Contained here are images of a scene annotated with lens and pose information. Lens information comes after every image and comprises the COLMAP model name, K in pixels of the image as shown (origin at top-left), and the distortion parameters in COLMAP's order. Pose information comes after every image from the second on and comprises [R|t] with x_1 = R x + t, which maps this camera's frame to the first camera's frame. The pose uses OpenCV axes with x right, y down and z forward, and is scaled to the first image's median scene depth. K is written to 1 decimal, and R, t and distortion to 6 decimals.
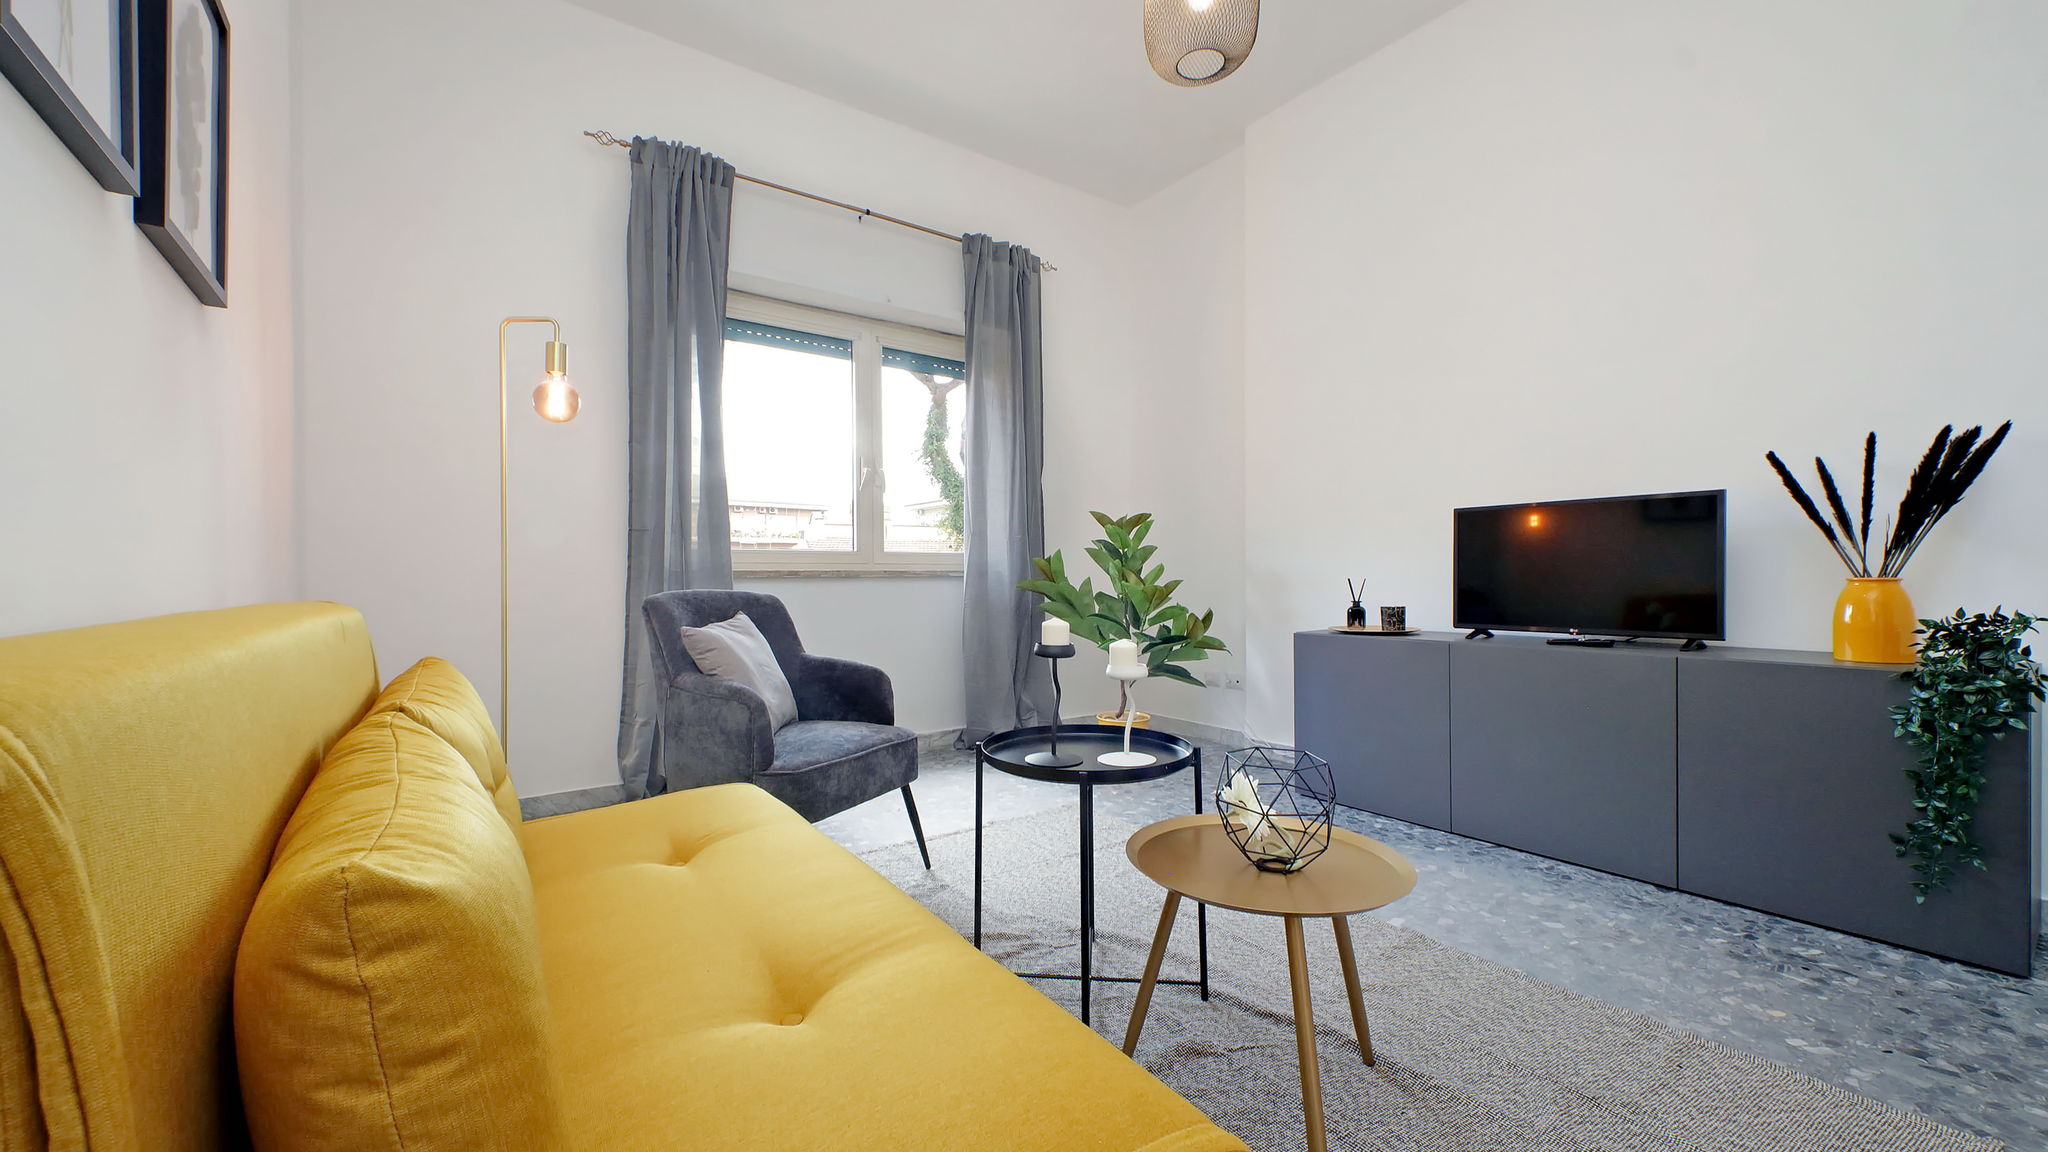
lens RADIAL K [[787.8, 0, 1041.2], [0, 787.8, 581.9], [0, 0, 1]] dist [0.010186, -0.001941]
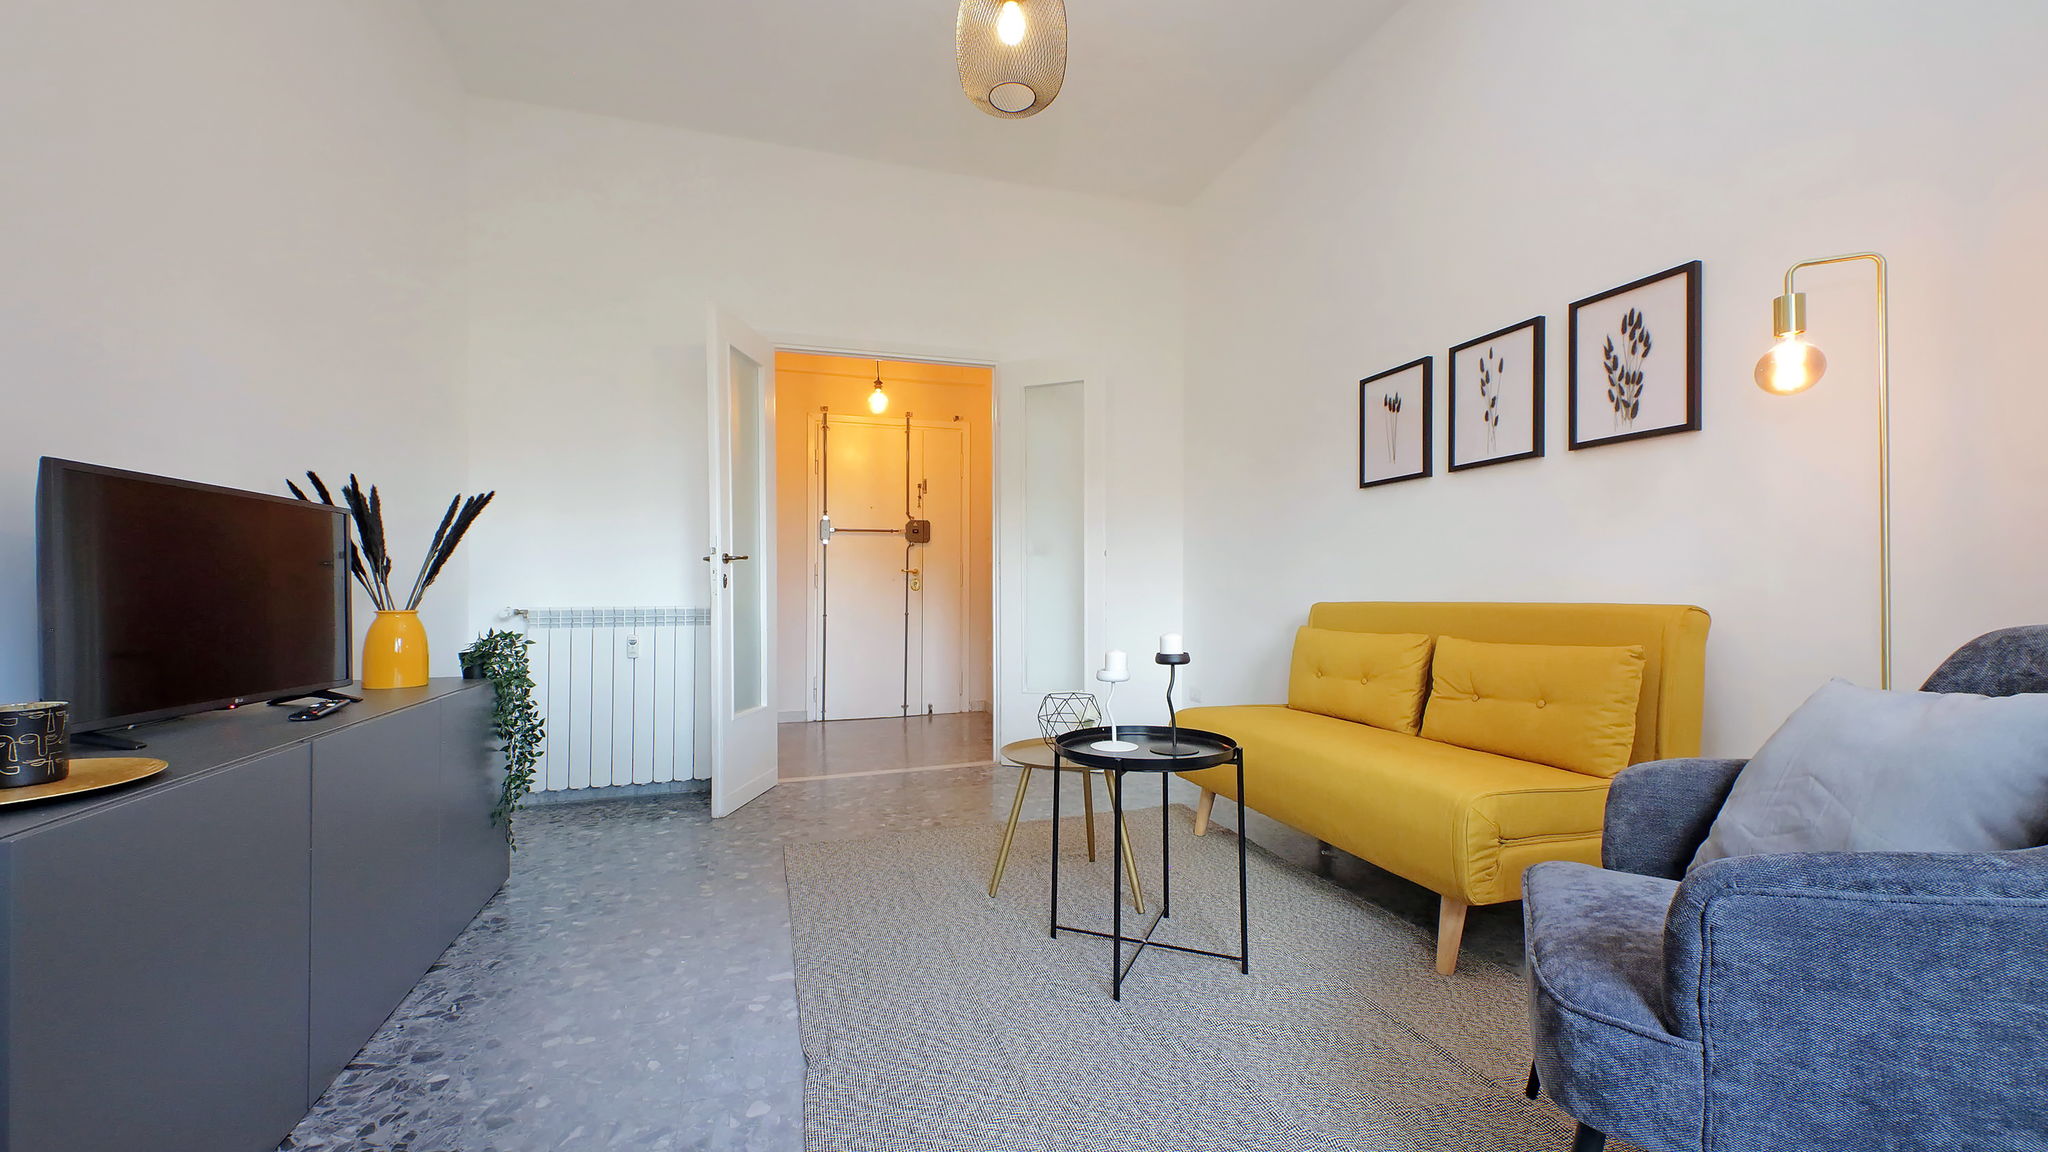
lens RADIAL K [[807.1, 0, 1026.6], [0, 807.1, 576.0], [0, 0, 1]] dist [0.041911, -0.026415]
pose [[-0.949191, 0.018735, 0.314142, -0.108872], [0.015404, 0.999796, -0.013082, -0.017456], [-0.314323, -0.007578, -0.949286, 1.511123]]
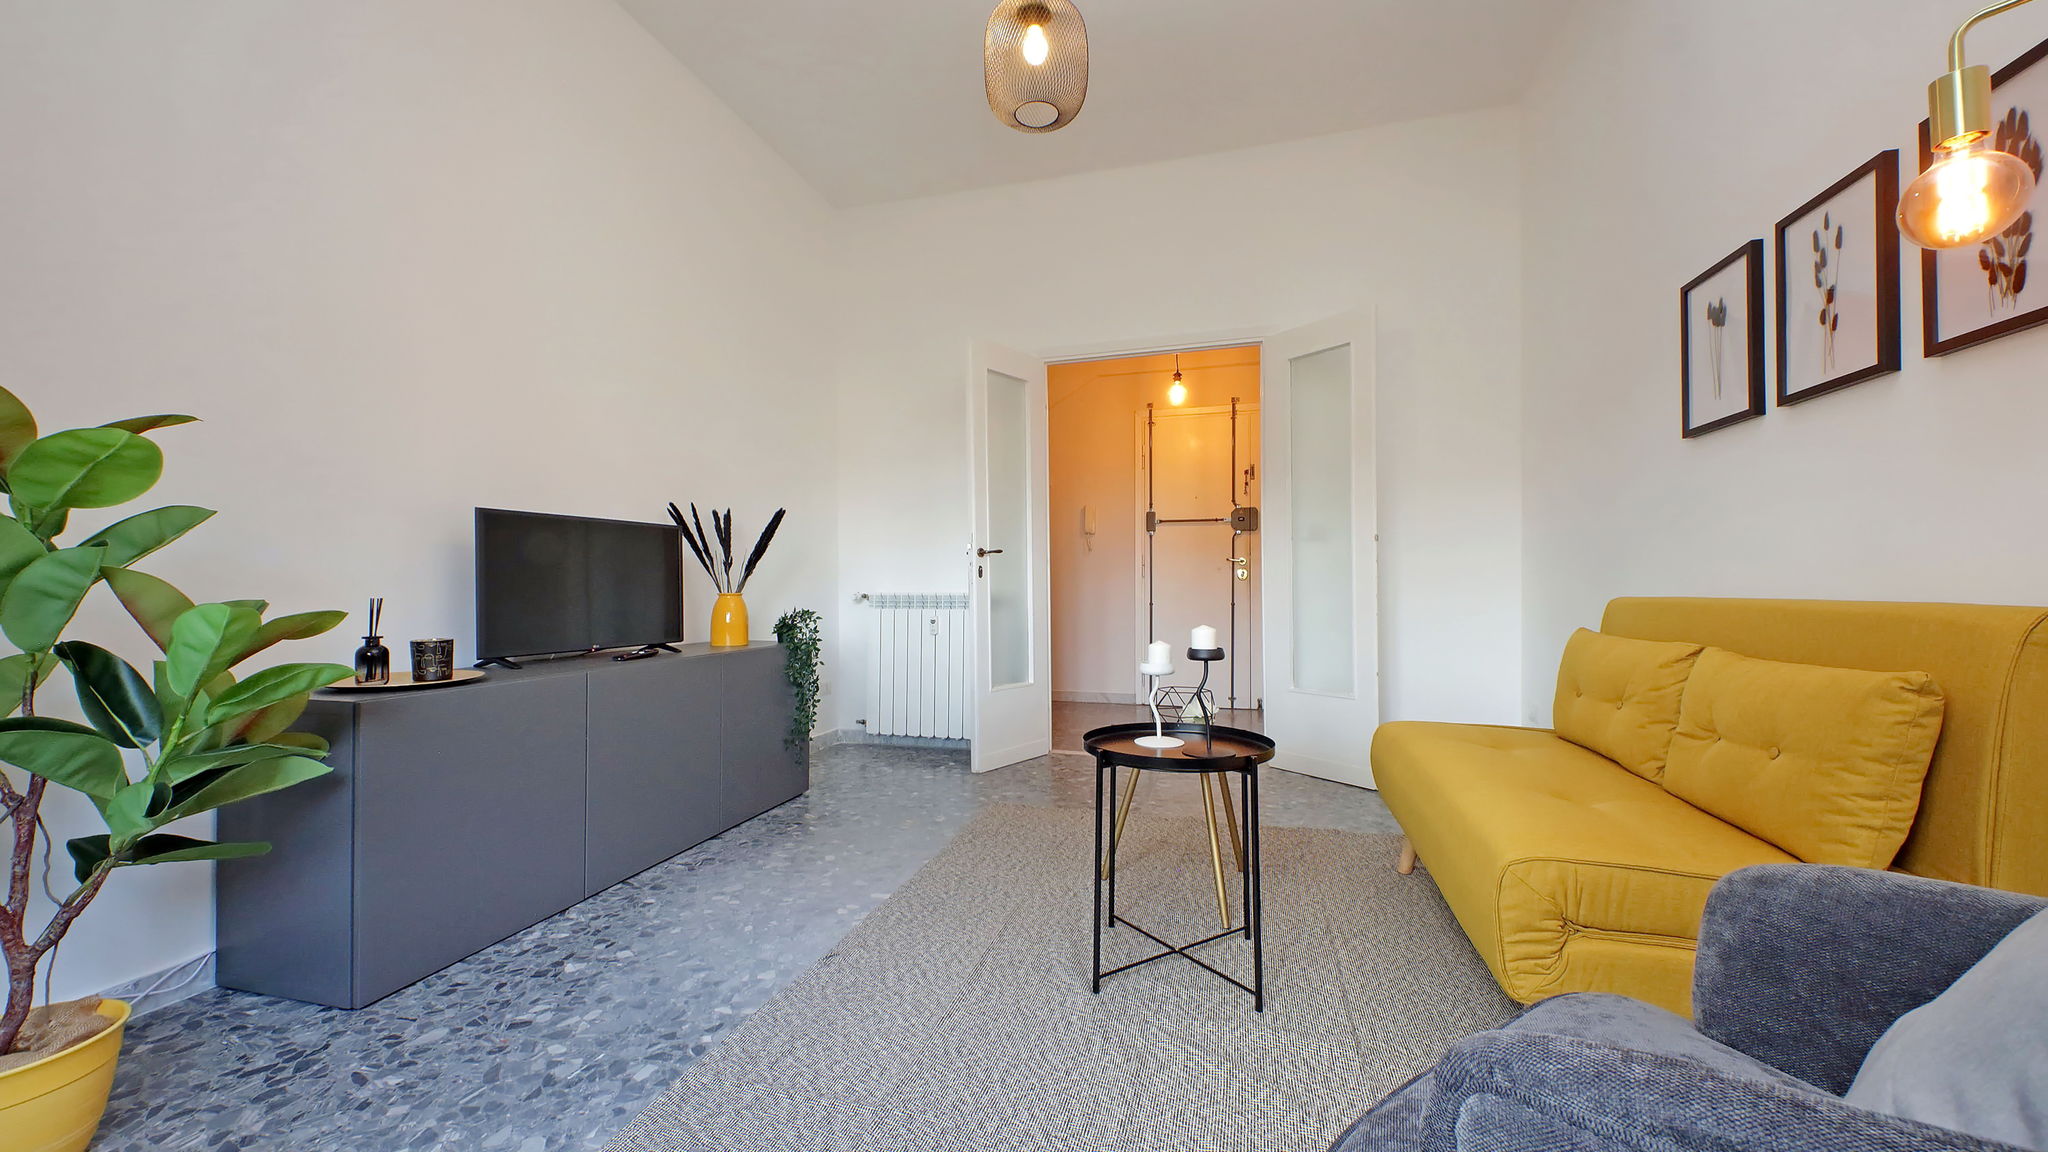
lens RADIAL K [[805.4, 0, 1005.8], [0, 805.4, 573.3], [0, 0, 1]] dist [0.020962, -0.011690]
pose [[-0.603374, 0.018000, 0.797255, -0.486073], [0.013519, 0.999832, -0.012342, -0.011344], [-0.797344, 0.003331, -0.603516, 1.289361]]
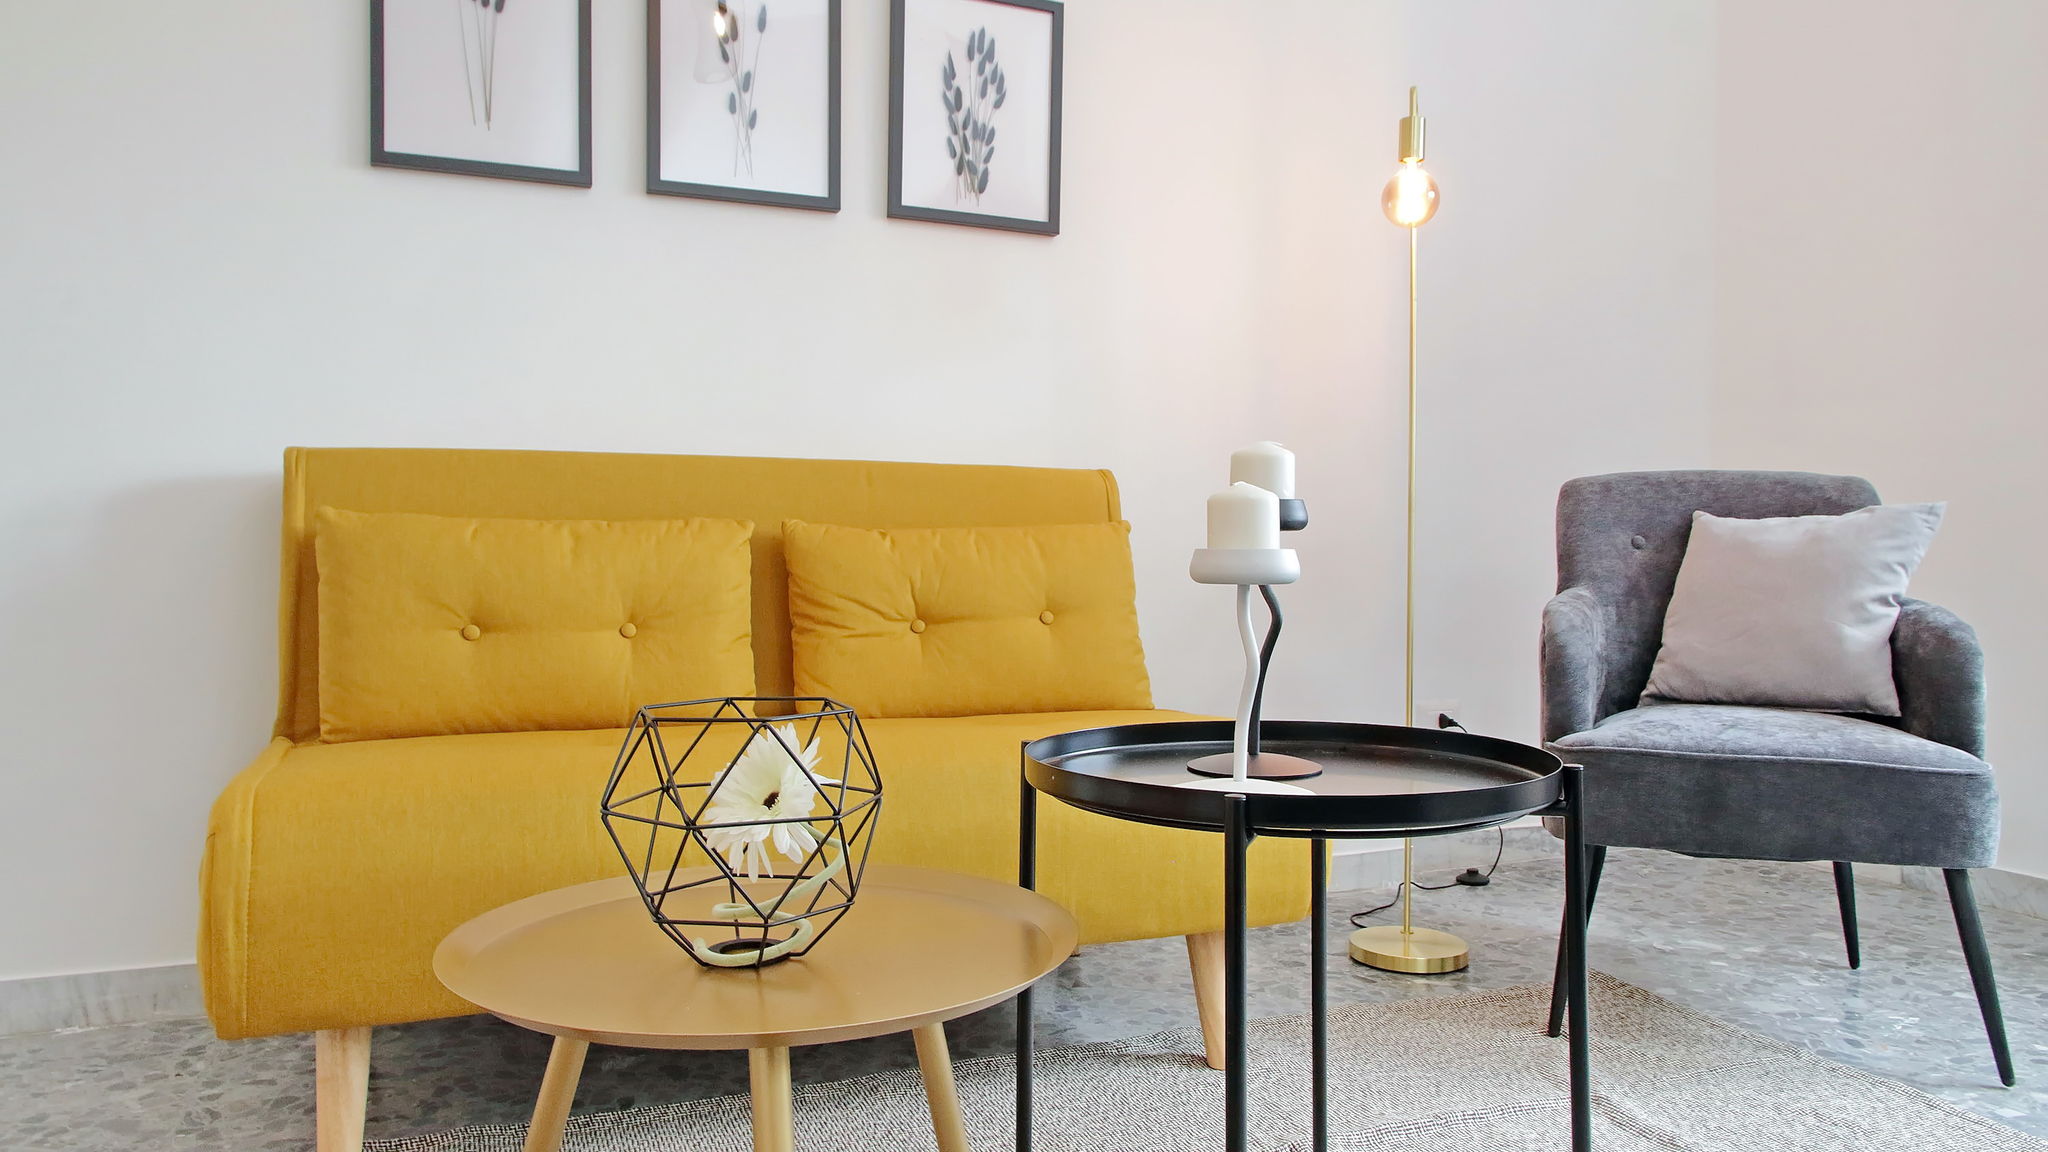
lens RADIAL K [[1419.7, 0, 1013.7], [0, 1419.7, 587.9], [0, 0, 1]] dist [0.003089, 0.001706]
pose [[-0.231071, 0.014843, -0.972824, 0.561226], [-0.003157, 0.999867, 0.016006, 0.082404], [0.972932, 0.006770, -0.230994, 0.701518]]
